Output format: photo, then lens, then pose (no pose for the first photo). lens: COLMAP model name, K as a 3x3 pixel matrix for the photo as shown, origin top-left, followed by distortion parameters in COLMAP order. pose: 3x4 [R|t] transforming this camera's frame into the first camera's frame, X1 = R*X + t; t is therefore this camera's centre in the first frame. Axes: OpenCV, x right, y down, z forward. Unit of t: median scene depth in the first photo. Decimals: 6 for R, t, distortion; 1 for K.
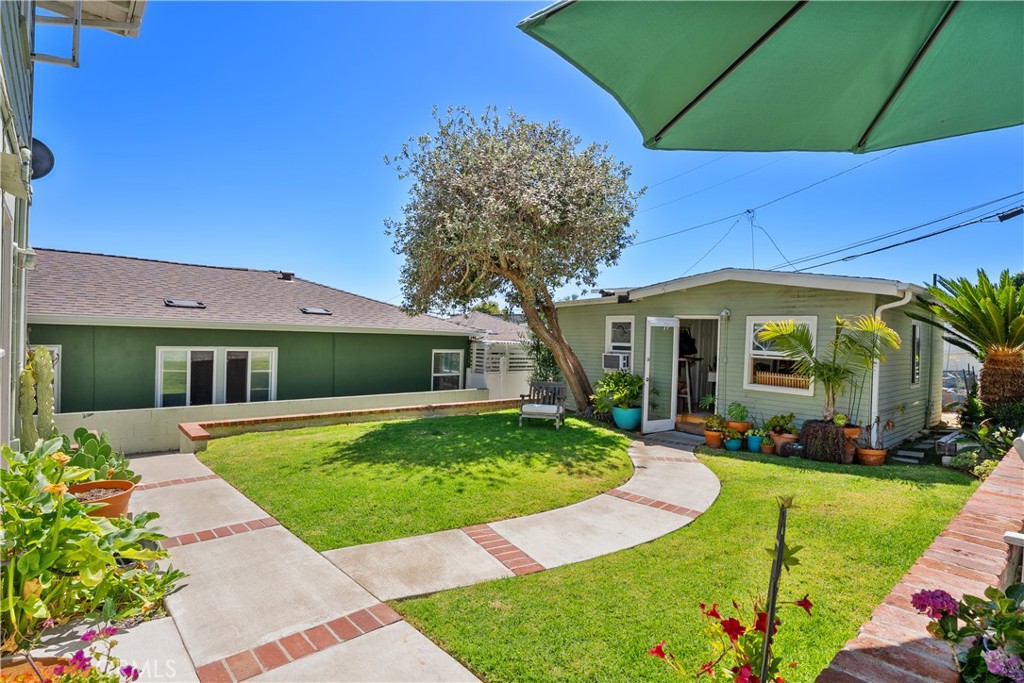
lens RADIAL K [[508.1, 0, 508.7], [0, 508.1, 348.0], [0, 0, 1]] dist [-0.012073, 0.001809]
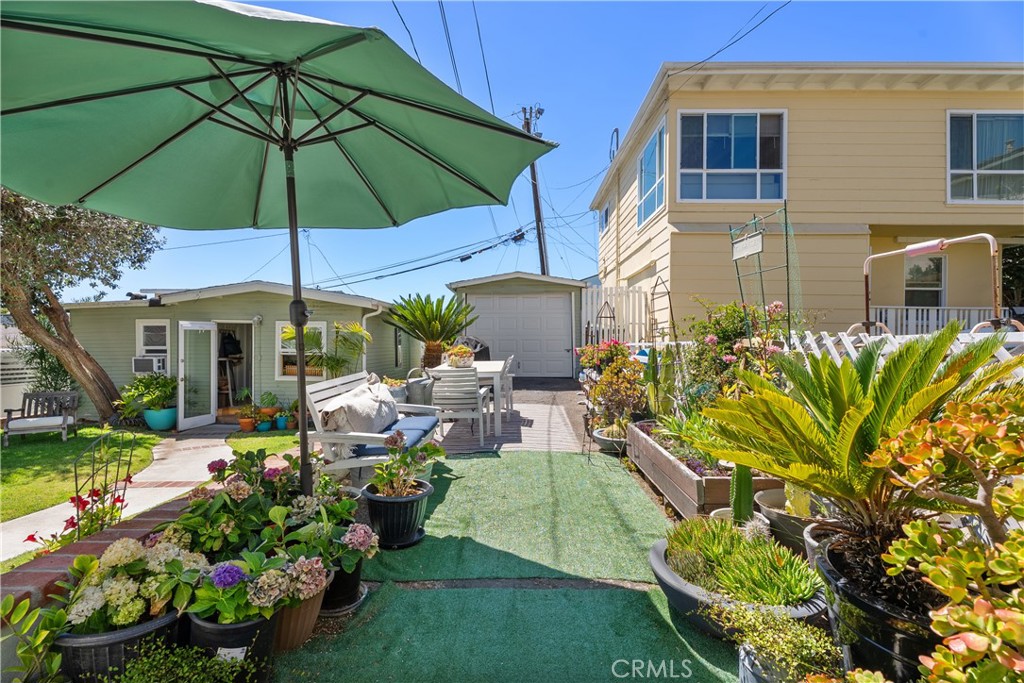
lens RADIAL K [[457.4, 0, 511.1], [0, 457.4, 345.1], [0, 0, 1]] dist [0.001530, -0.000797]
pose [[0.680918, -0.030186, 0.731737, 0.044145], [0.034942, 0.999351, 0.008712, 0.005412], [-0.731526, 0.019636, 0.681531, -0.164855]]
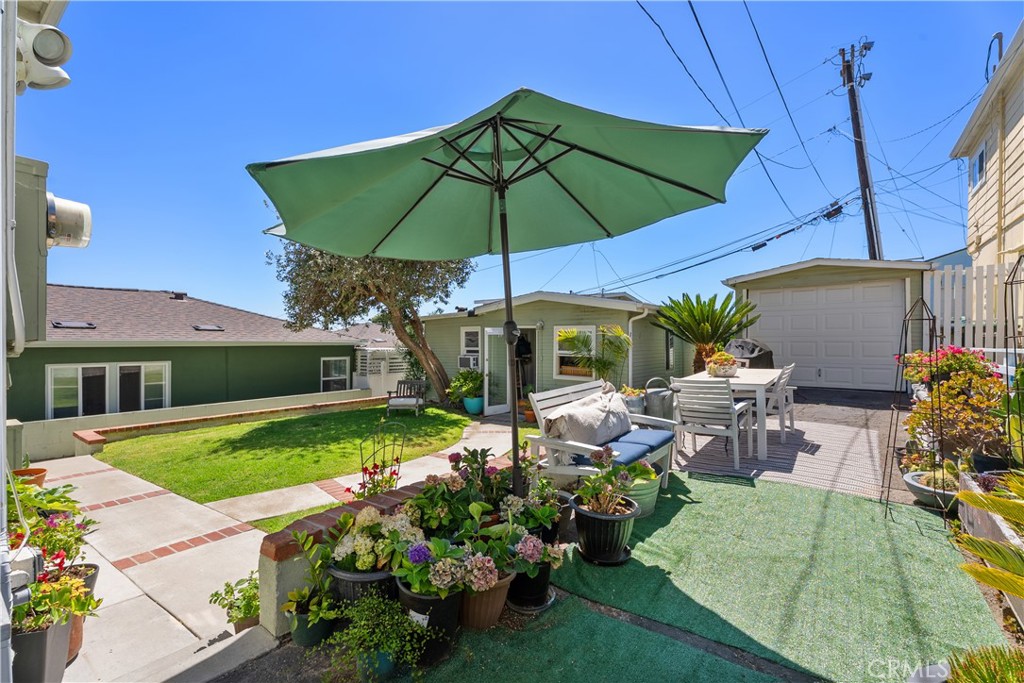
lens RADIAL K [[457.4, 0, 510.0], [0, 457.4, 346.6], [0, 0, 1]] dist [0.001530, -0.000797]
pose [[0.978648, -0.030844, 0.203218, 0.094609], [0.032507, 0.999460, -0.004849, -0.004659], [-0.202959, 0.011351, 0.979122, -0.187141]]
